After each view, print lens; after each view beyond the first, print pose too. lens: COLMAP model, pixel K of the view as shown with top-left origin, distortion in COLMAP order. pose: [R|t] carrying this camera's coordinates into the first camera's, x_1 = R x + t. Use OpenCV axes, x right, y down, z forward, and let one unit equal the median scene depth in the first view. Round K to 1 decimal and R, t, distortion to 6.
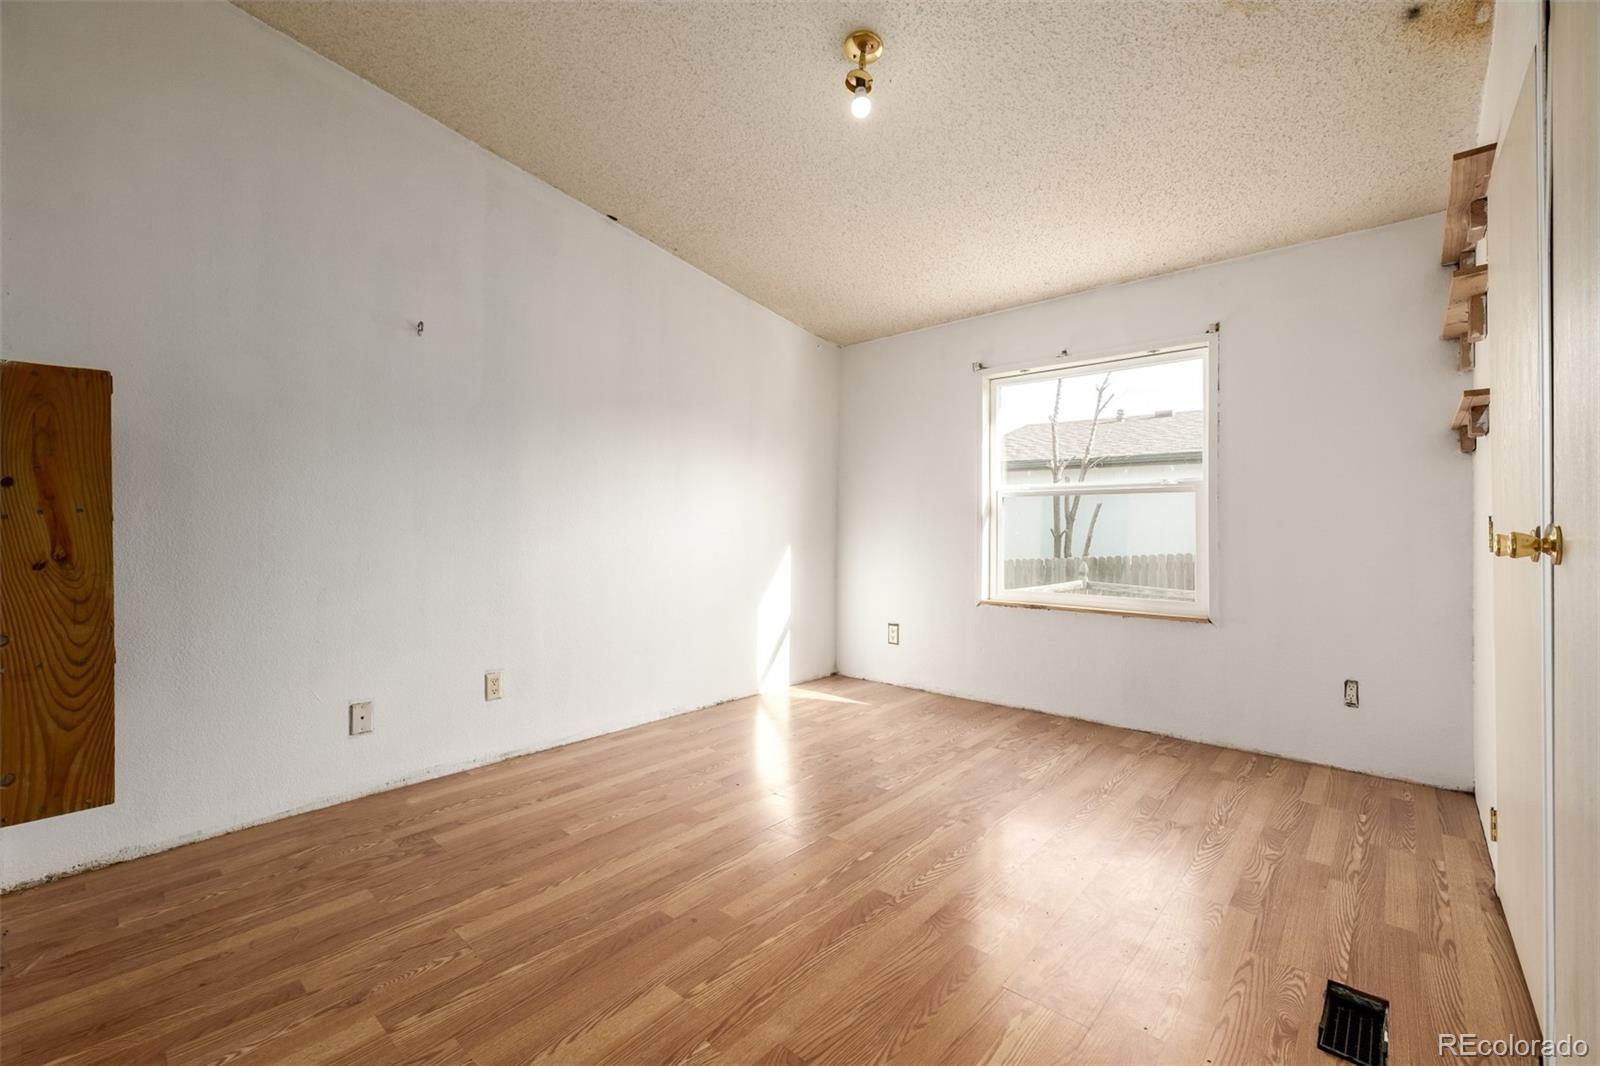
lens RADIAL K [[679.3, 0, 788.7], [0, 679.3, 526.3], [0, 0, 1]] dist [0.003676, 0.000124]
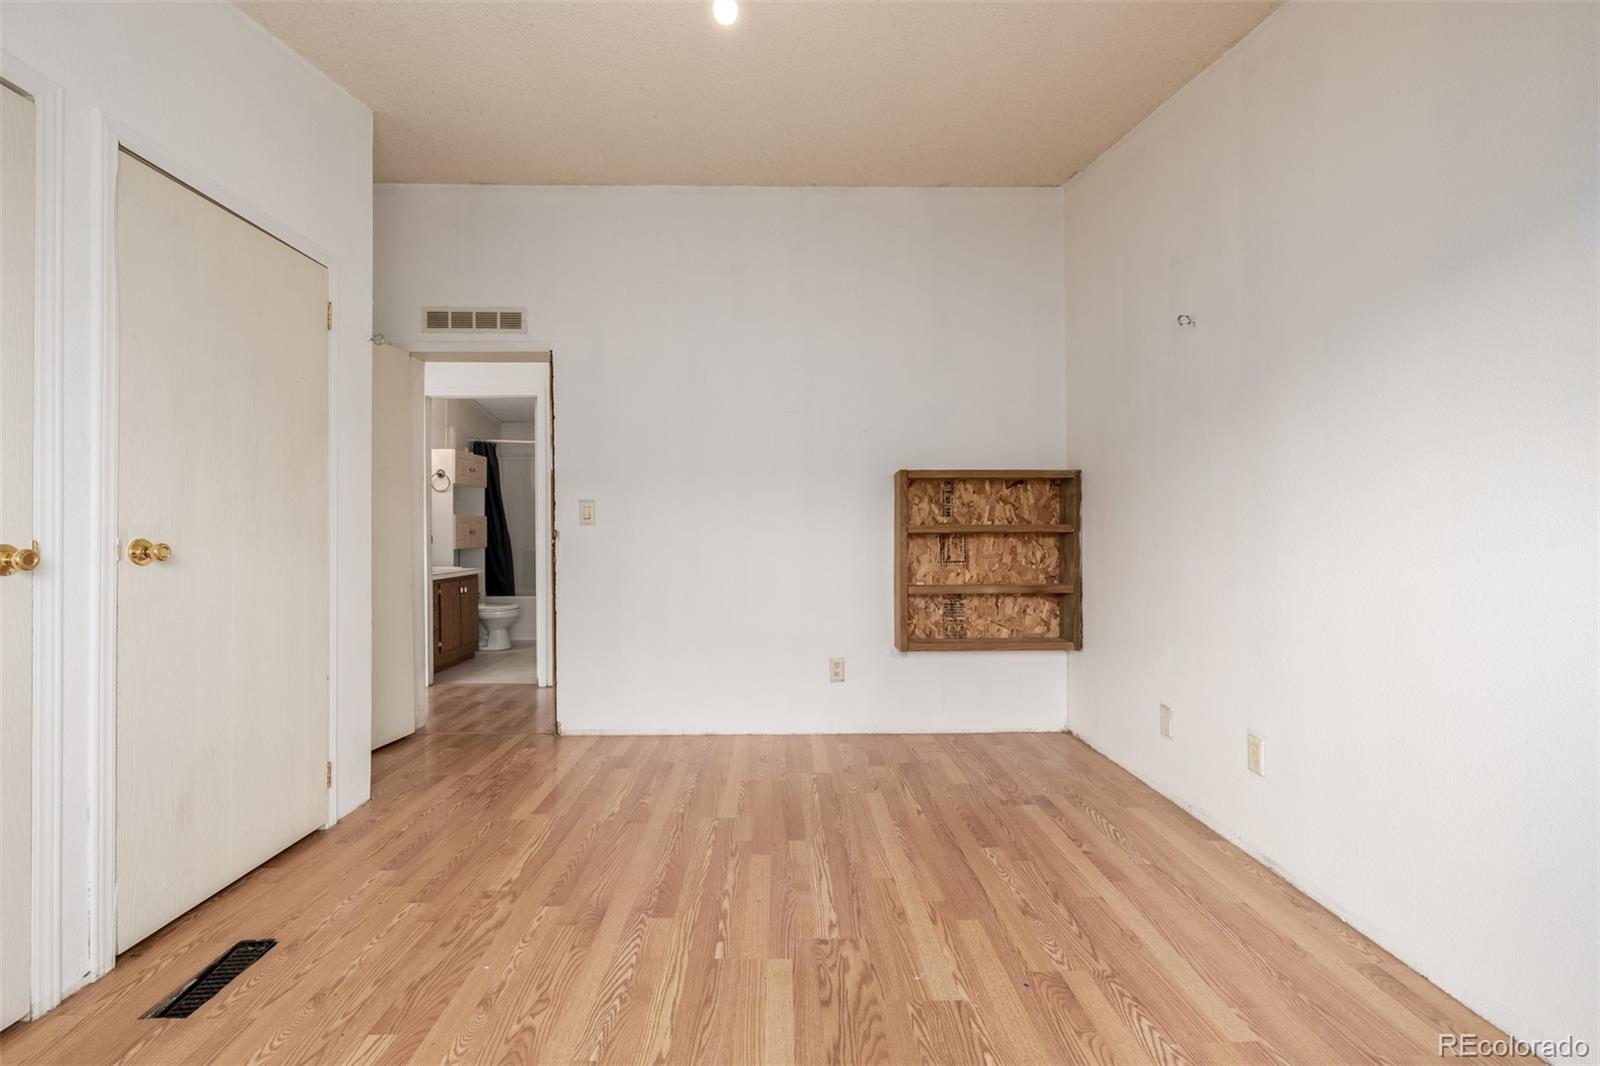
lens RADIAL K [[679.3, 0, 805.5], [0, 679.3, 531.1], [0, 0, 1]] dist [0.003676, 0.000124]
pose [[-0.718448, 0.000758, -0.695581, 0.526983], [0.000448, 1.000000, 0.000628, -0.011247], [0.695581, 0.000140, -0.718448, 1.450668]]
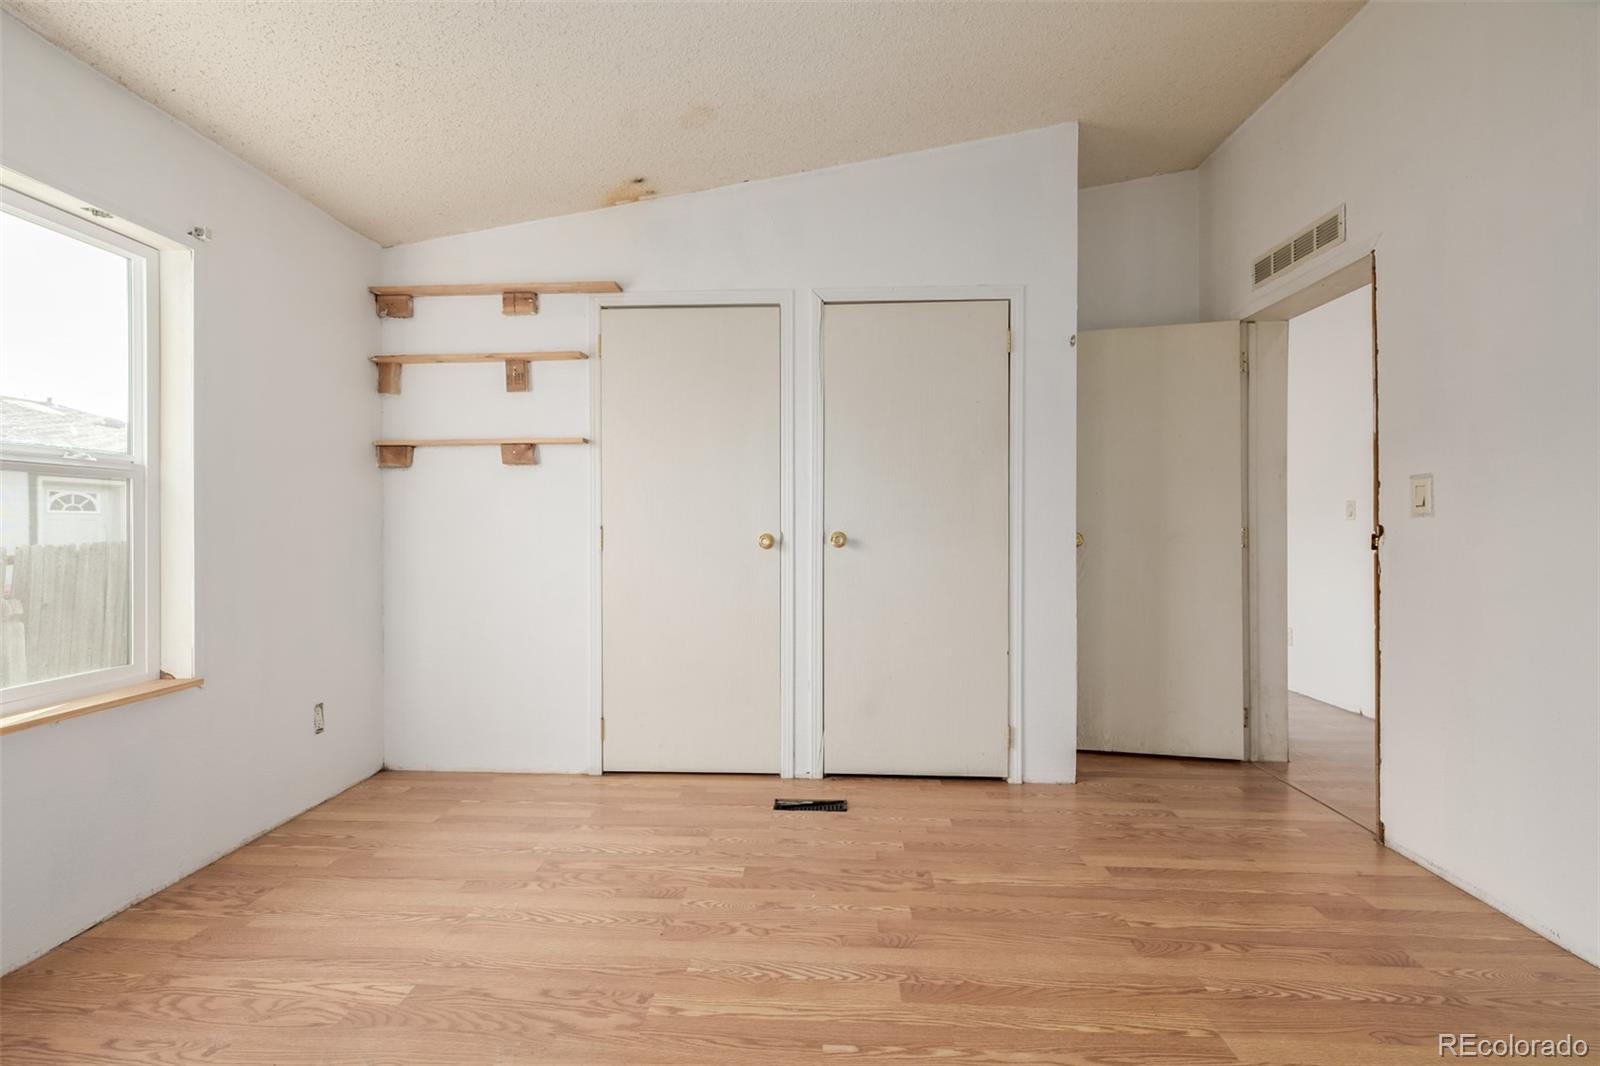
lens RADIAL K [[679.3, 0, 783.5], [0, 679.3, 530.6], [0, 0, 1]] dist [0.003676, 0.000124]
pose [[-0.627625, -0.002938, 0.778510, -0.314722], [0.001235, 0.999988, 0.004770, -0.010575], [-0.778515, 0.003955, -0.627614, 1.271514]]
